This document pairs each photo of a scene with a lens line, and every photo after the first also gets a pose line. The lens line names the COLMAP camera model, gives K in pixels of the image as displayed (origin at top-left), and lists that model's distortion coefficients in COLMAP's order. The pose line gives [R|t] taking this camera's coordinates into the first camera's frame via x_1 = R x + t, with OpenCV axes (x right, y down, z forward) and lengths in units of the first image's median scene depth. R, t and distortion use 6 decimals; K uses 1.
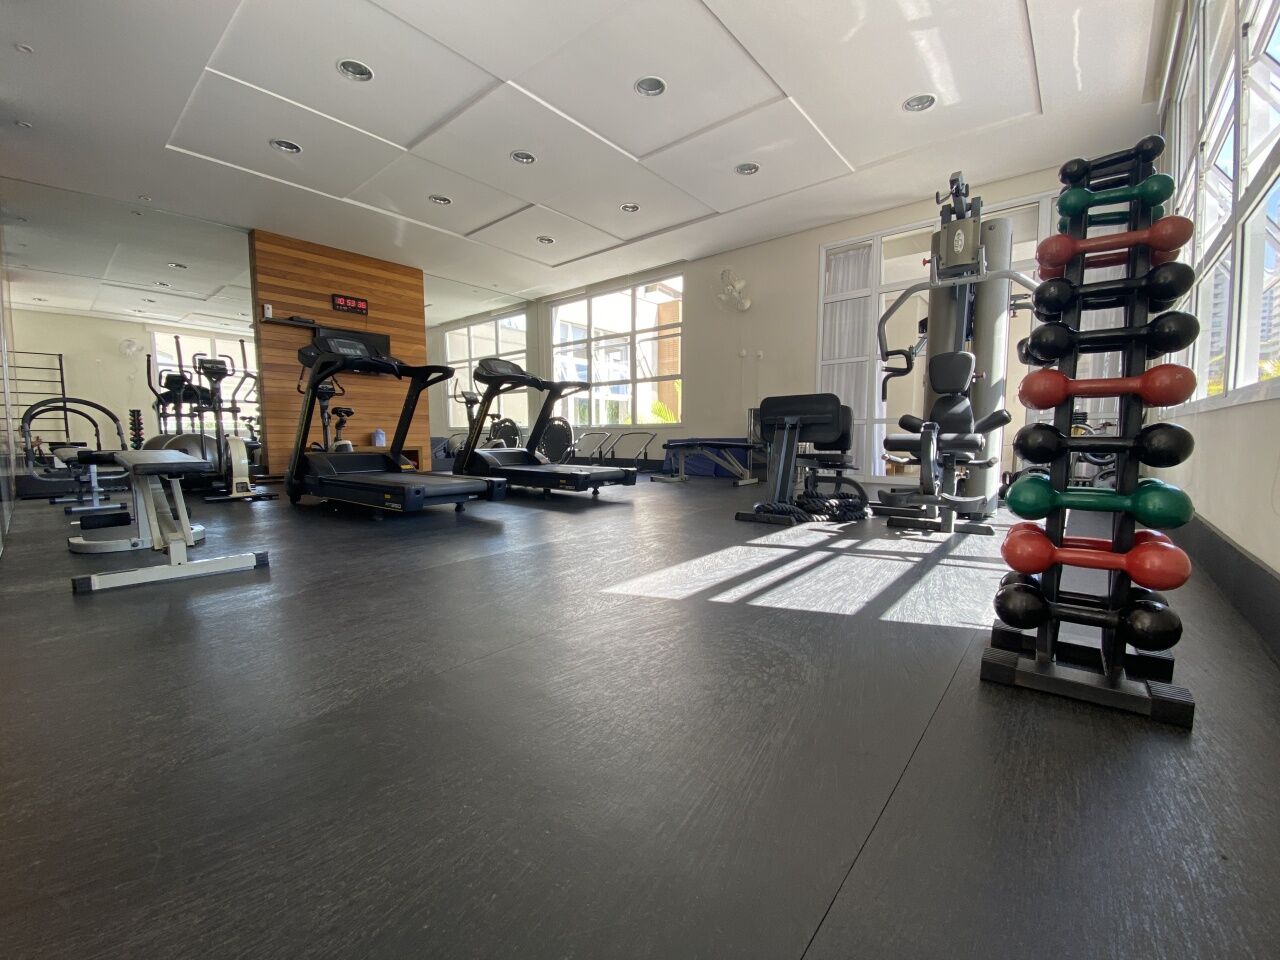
lens RADIAL K [[526.3, 0, 643.5], [0, 526.3, 475.3], [0, 0, 1]] dist [-0.000193, -0.009754]
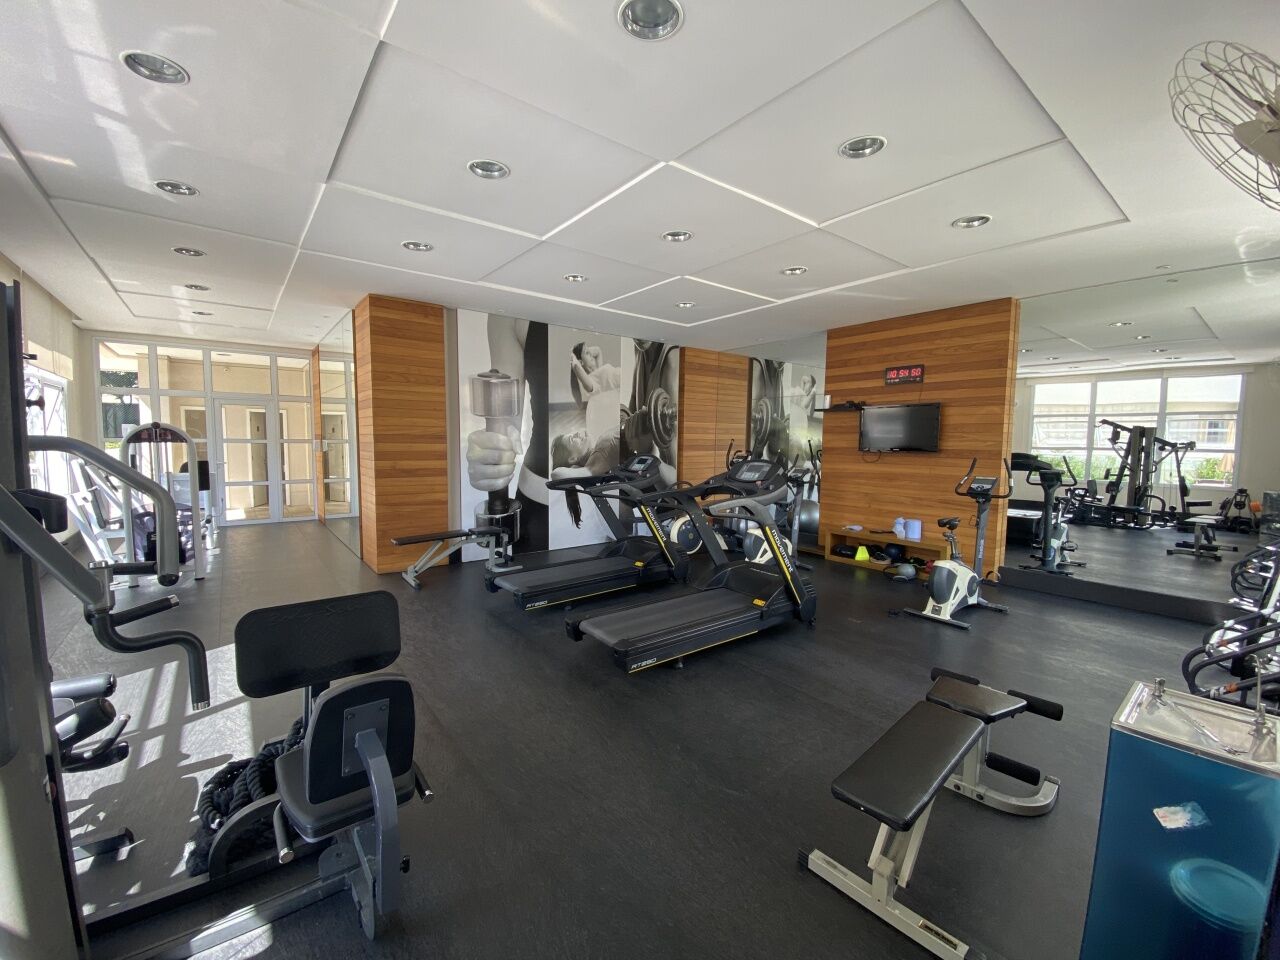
lens RADIAL K [[526.3, 0, 640.3], [0, 526.3, 485.3], [0, 0, 1]] dist [-0.000193, -0.009754]
pose [[-0.209314, 0.081764, -0.974424, 0.412941], [-0.081538, 0.991568, 0.100717, -0.193206], [0.974443, 0.100534, -0.200882, 0.762473]]
